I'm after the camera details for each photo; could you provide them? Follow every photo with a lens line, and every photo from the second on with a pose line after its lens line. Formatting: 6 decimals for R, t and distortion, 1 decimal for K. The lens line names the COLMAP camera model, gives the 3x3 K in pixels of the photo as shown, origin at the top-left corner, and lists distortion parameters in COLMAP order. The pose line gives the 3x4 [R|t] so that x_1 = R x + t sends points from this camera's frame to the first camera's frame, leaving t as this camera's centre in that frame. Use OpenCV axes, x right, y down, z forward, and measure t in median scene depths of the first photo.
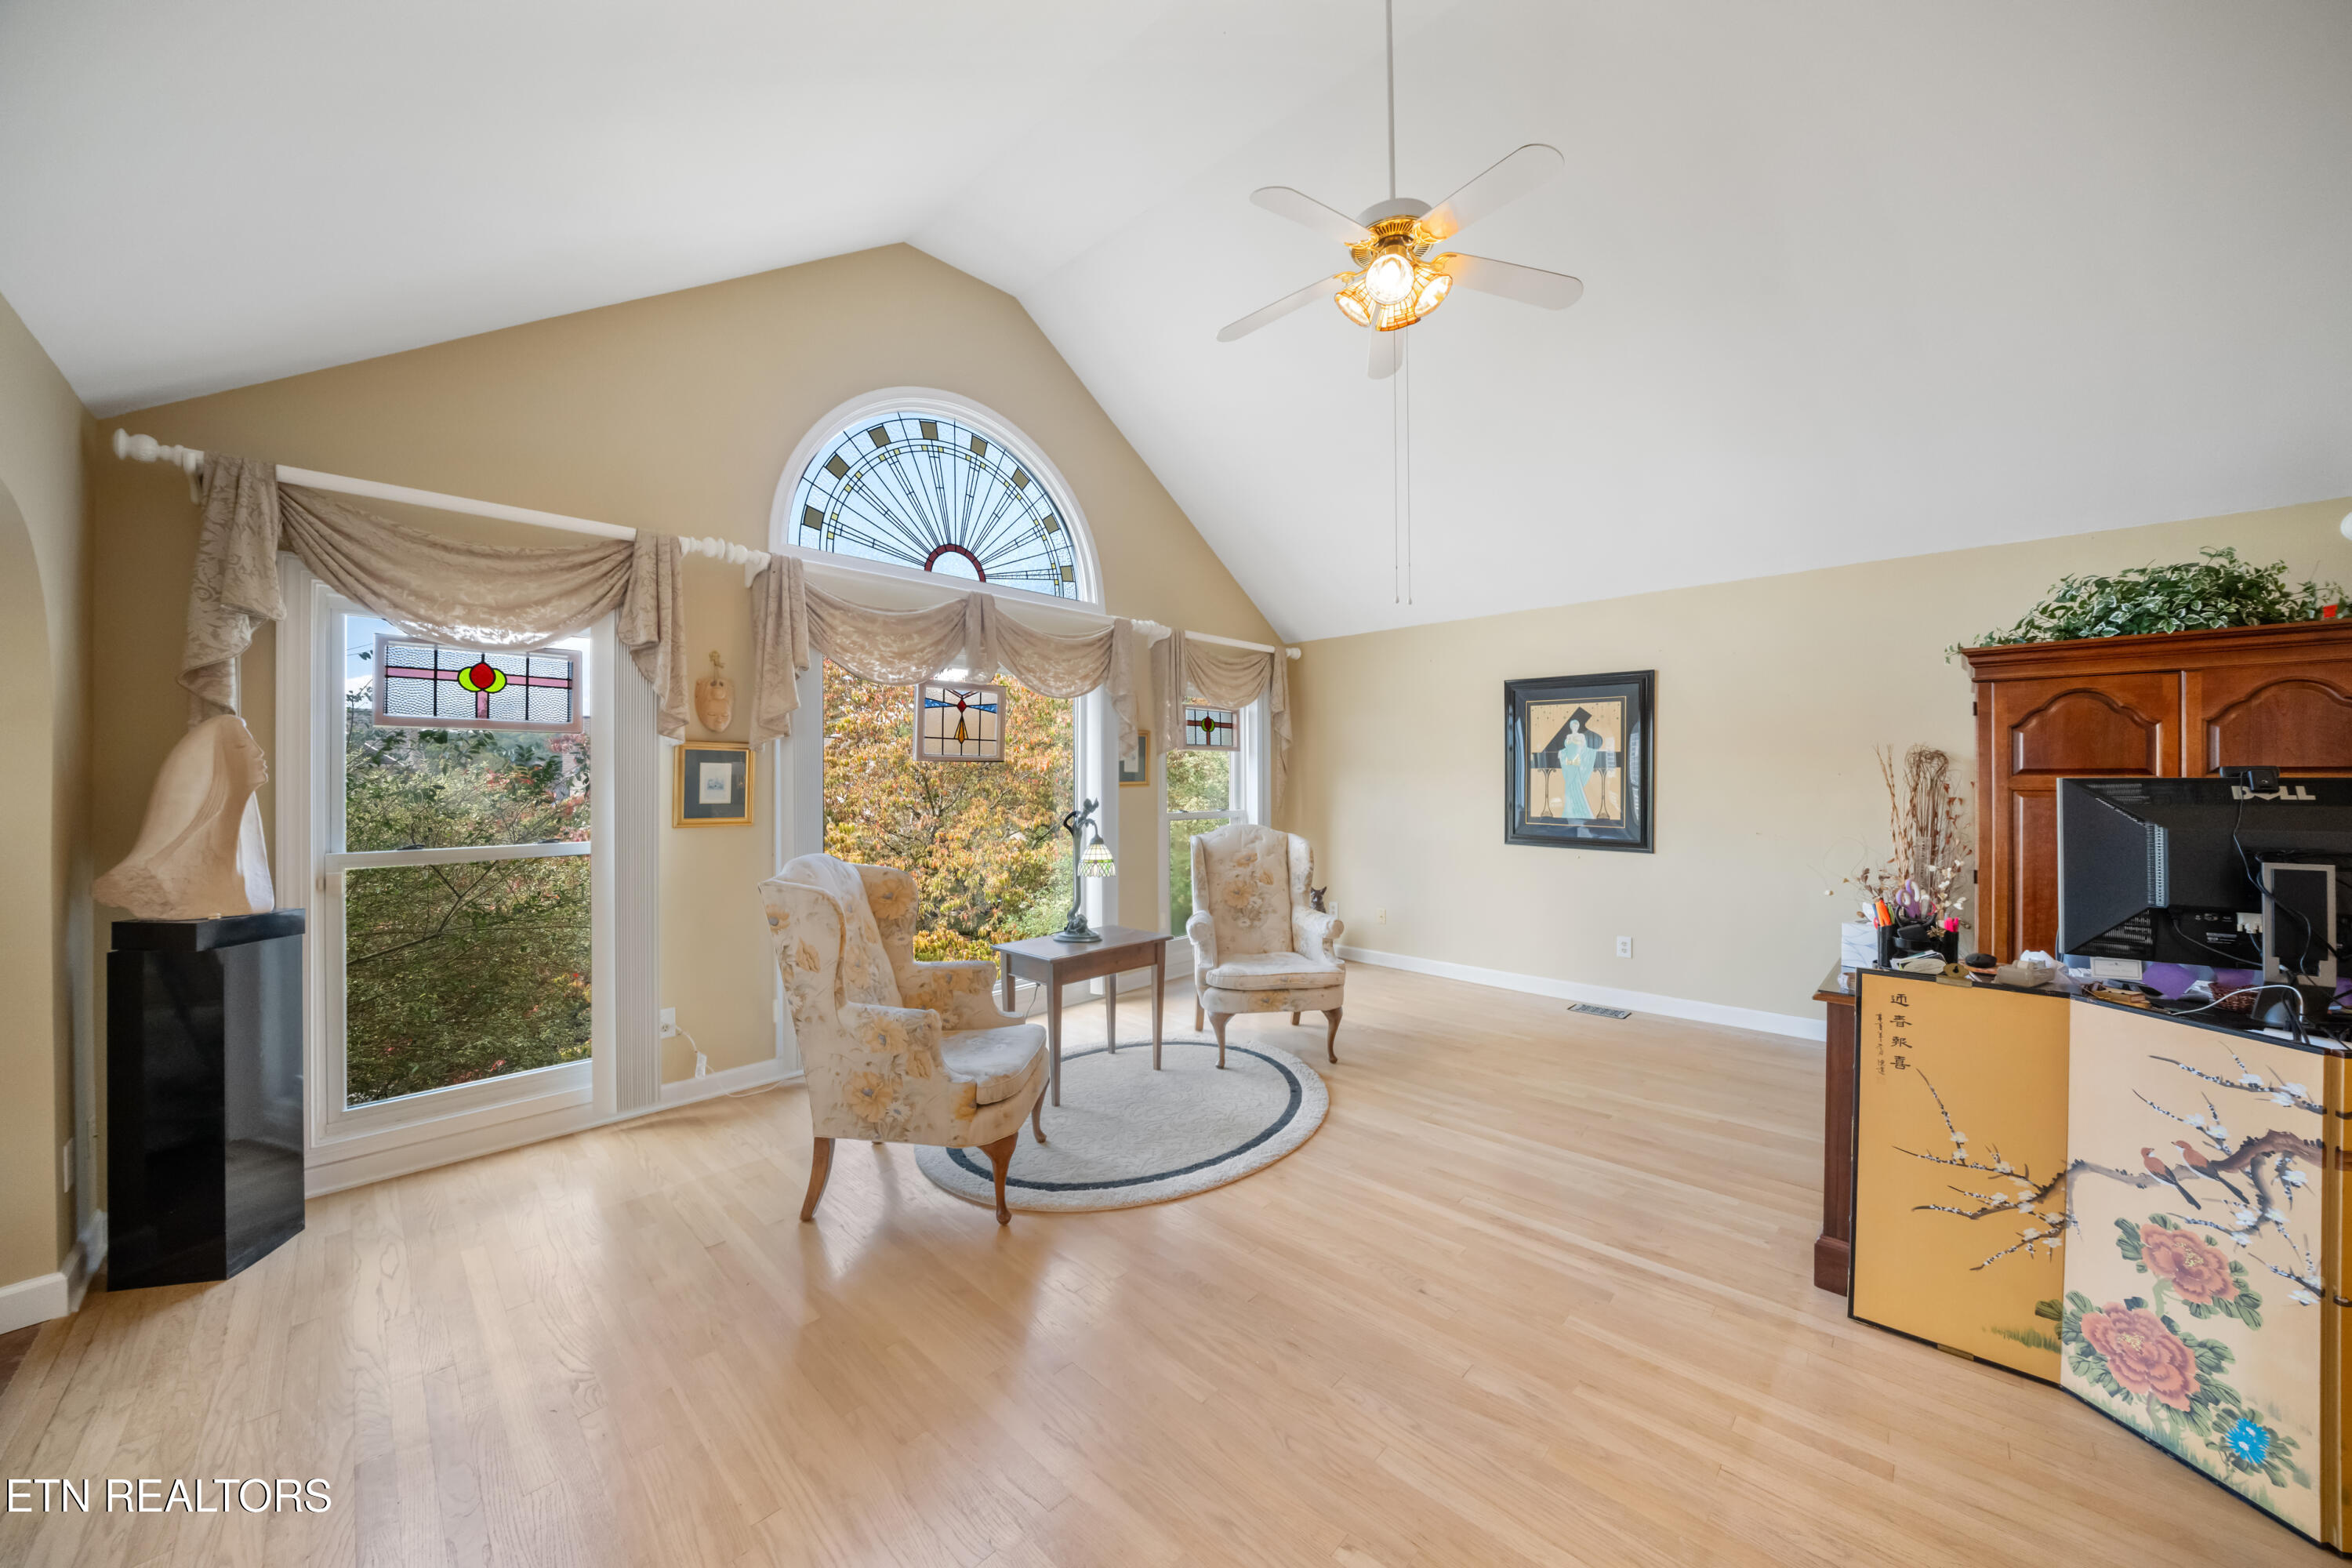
lens RADIAL K [[818.8, 0, 1176.0], [0, 818.8, 784.0], [0, 0, 1]] dist [-0.013289, 0.000151]
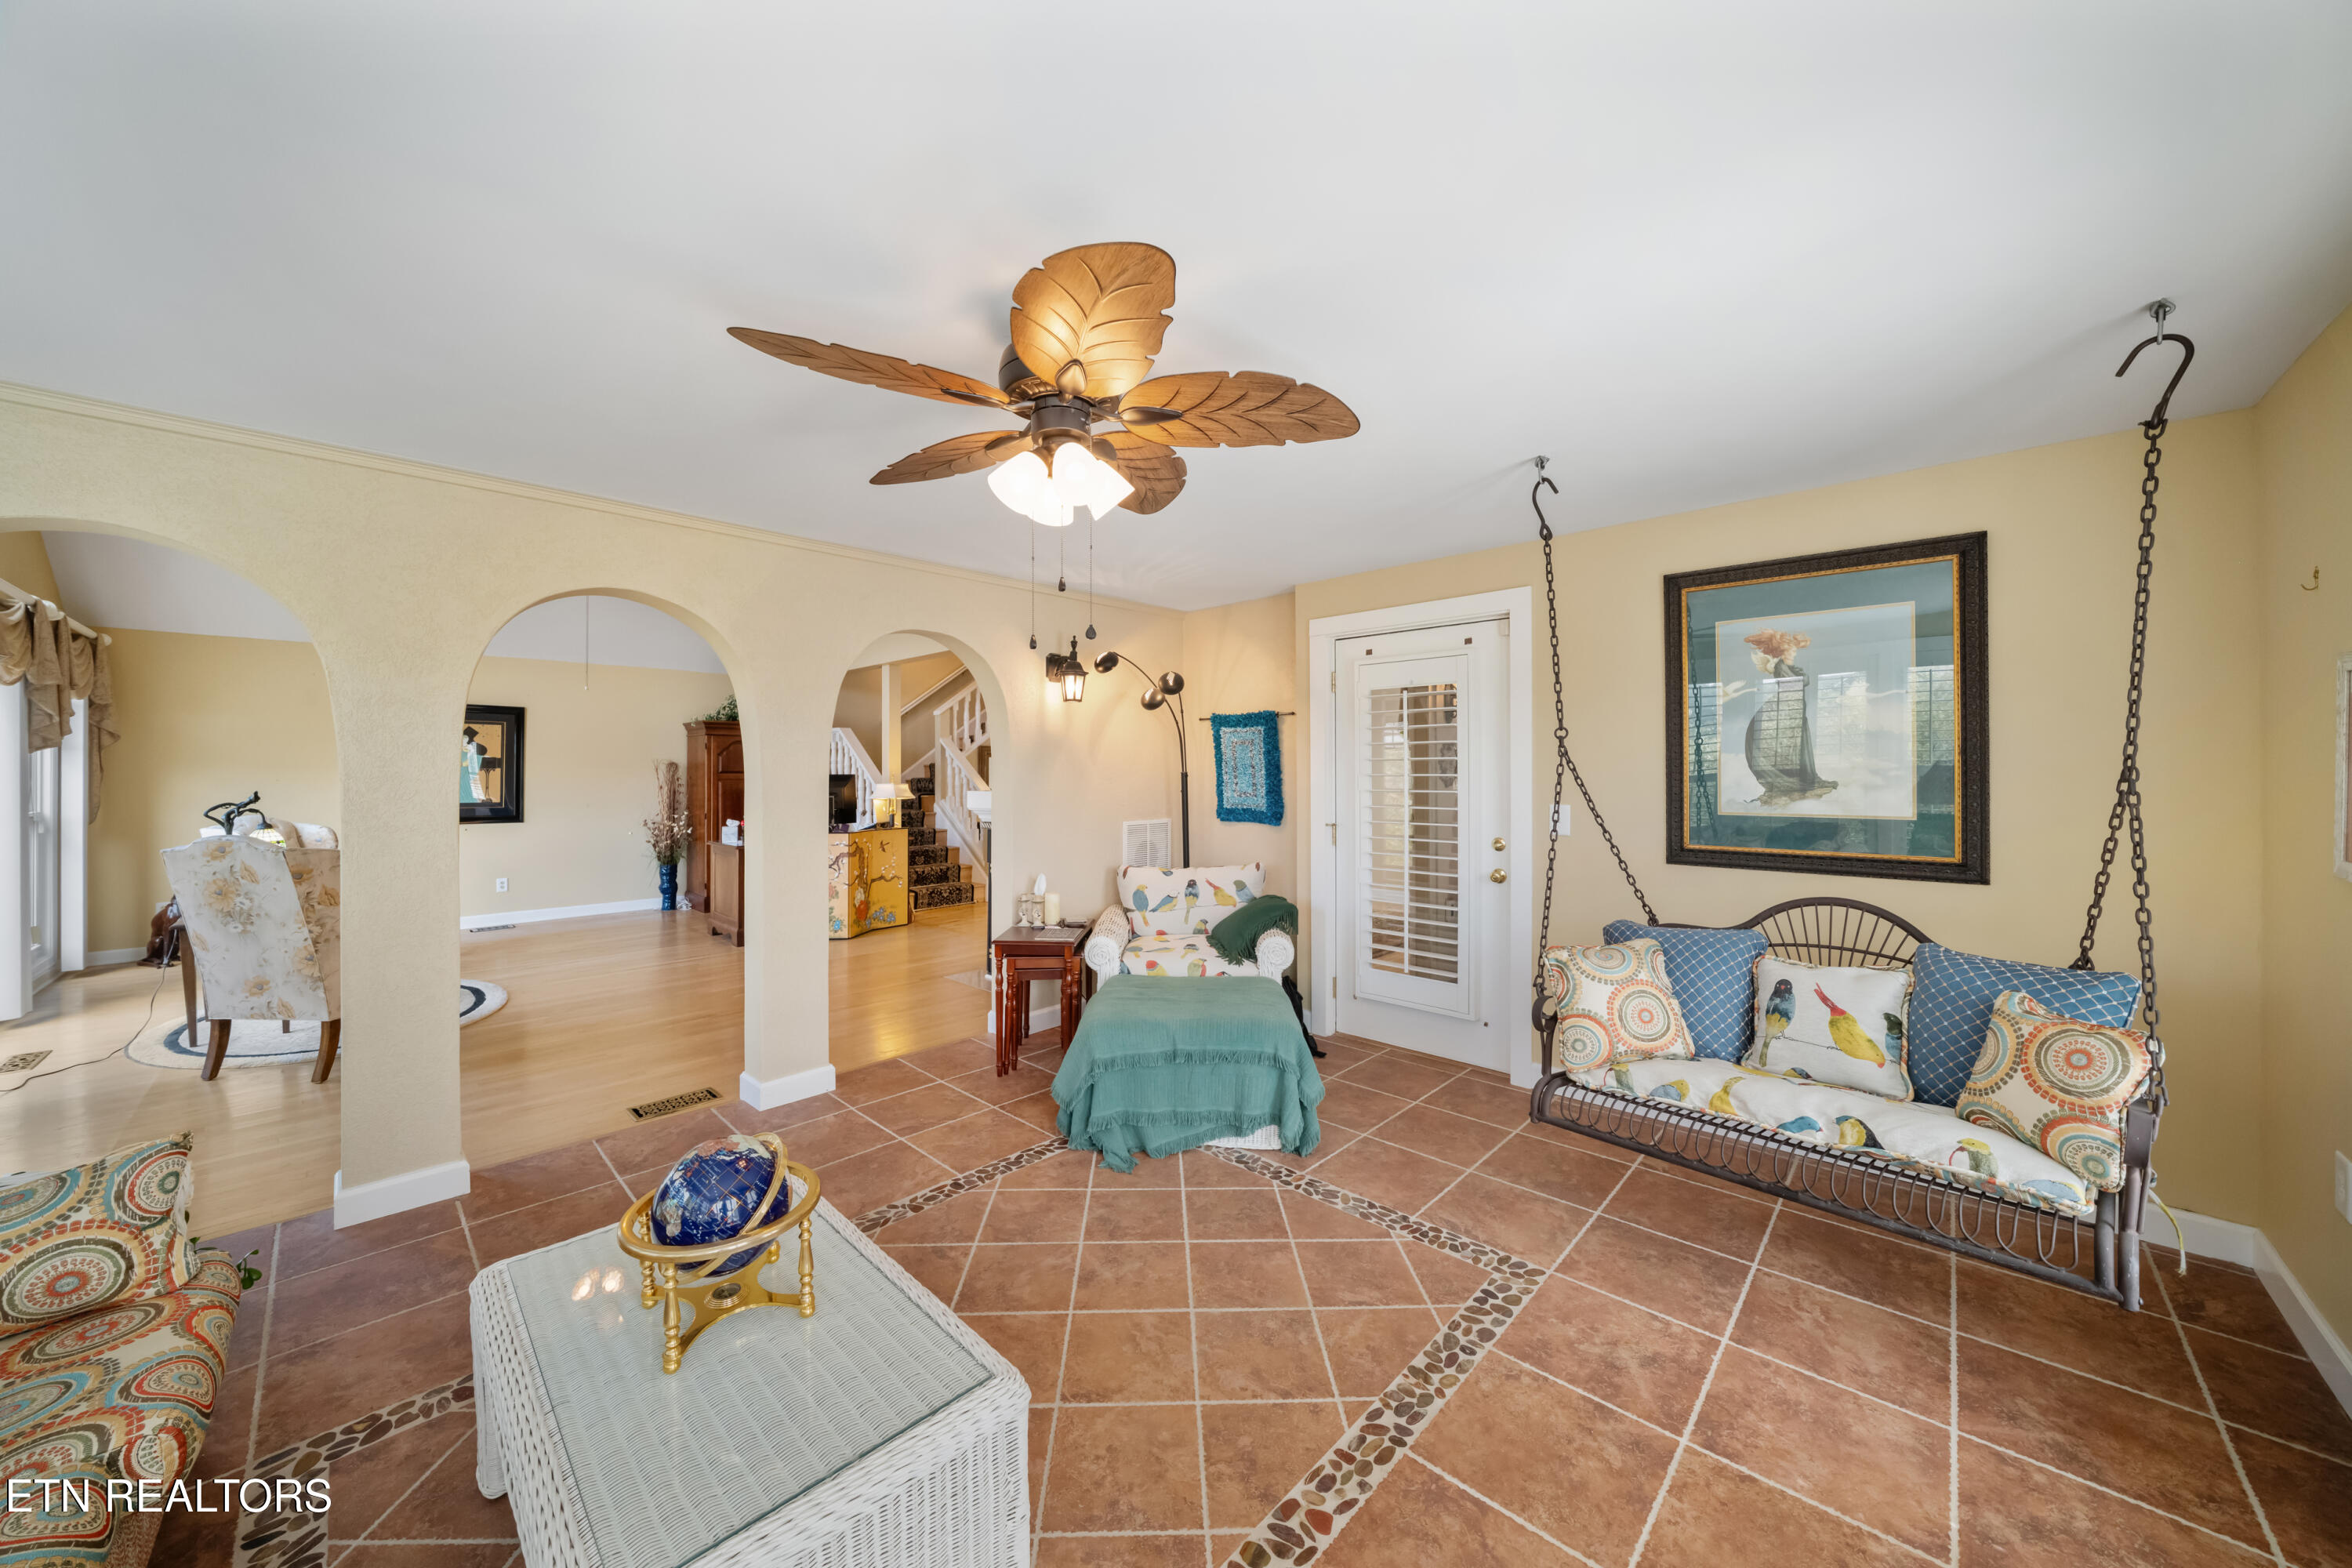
lens RADIAL K [[817.7, 0, 1168.6], [0, 817.7, 769.9], [0, 0, 1]] dist [-0.025561, 0.003492]
pose [[0.004648, 0.006589, 0.999967, -1.425934], [0.007983, 0.999946, -0.006626, 0.004451], [-0.999957, 0.008013, 0.004595, -0.389507]]
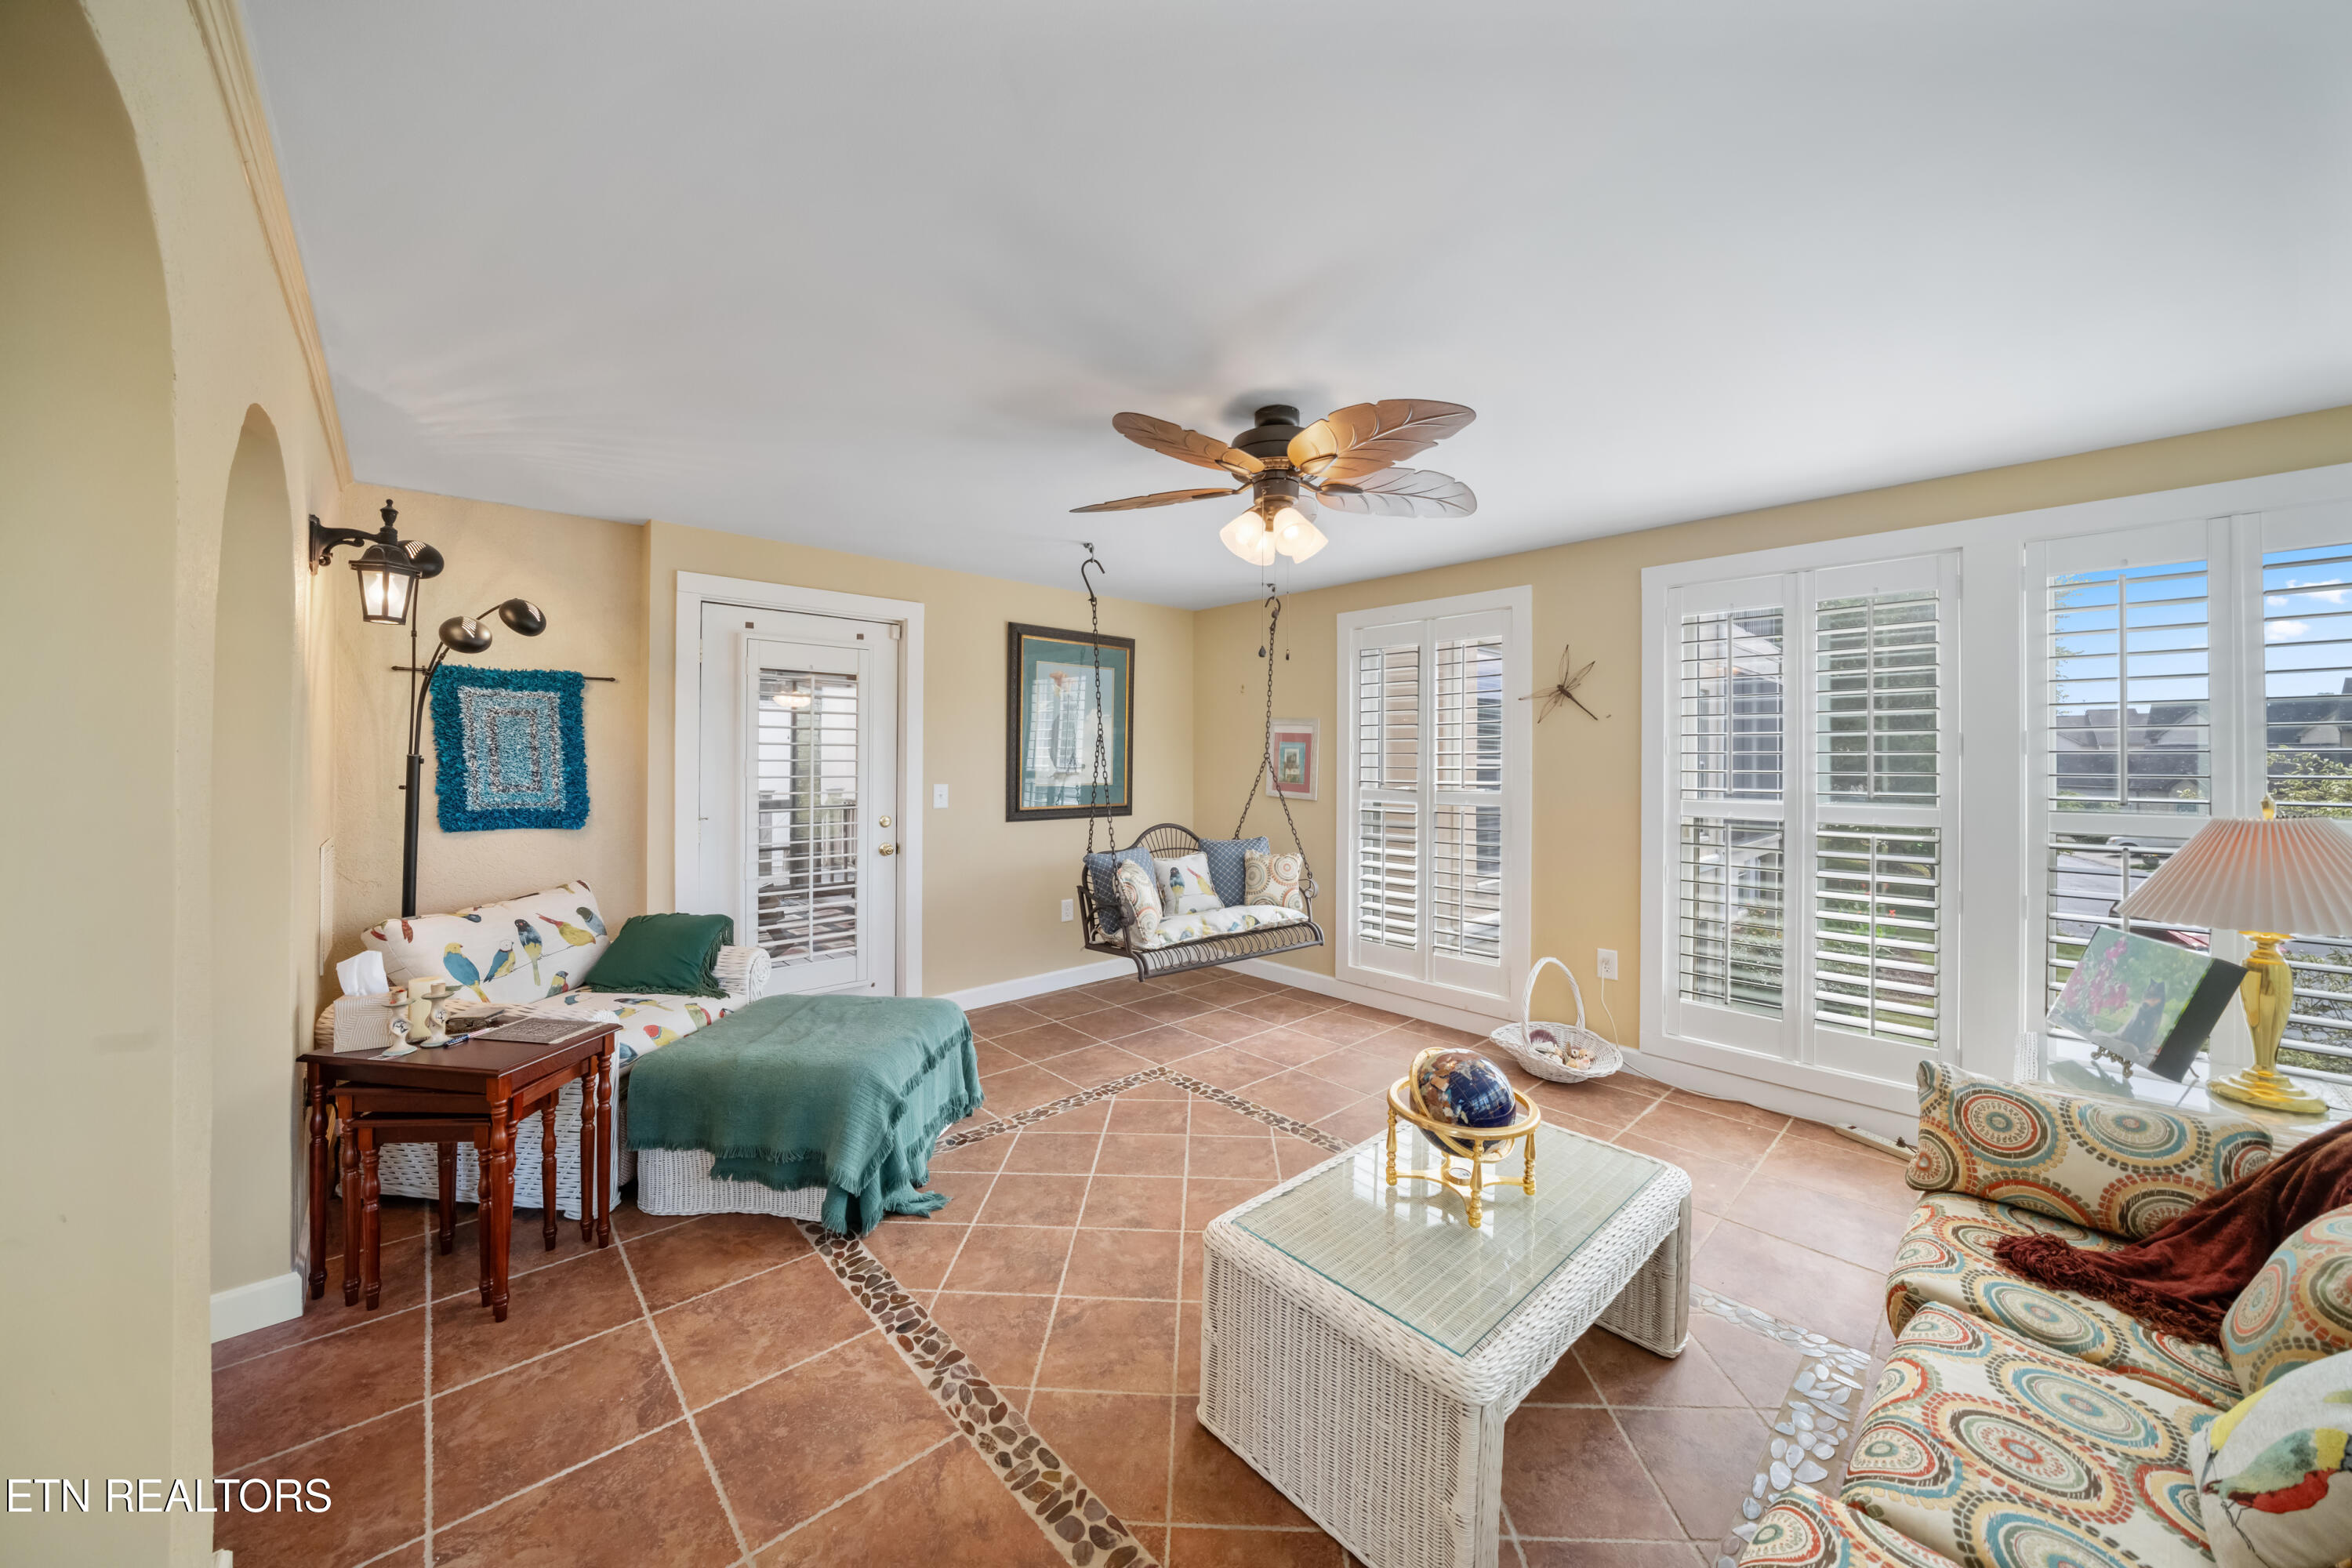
lens RADIAL K [[832.4, 0, 1169.9], [0, 832.4, 755.9], [0, 0, 1]] dist [-0.014155, 0.000146]
pose [[-0.997700, 0.001420, 0.067774, -0.842911], [0.001499, 0.999998, 0.001121, 0.000144], [-0.067773, 0.001220, -0.997700, 0.411959]]
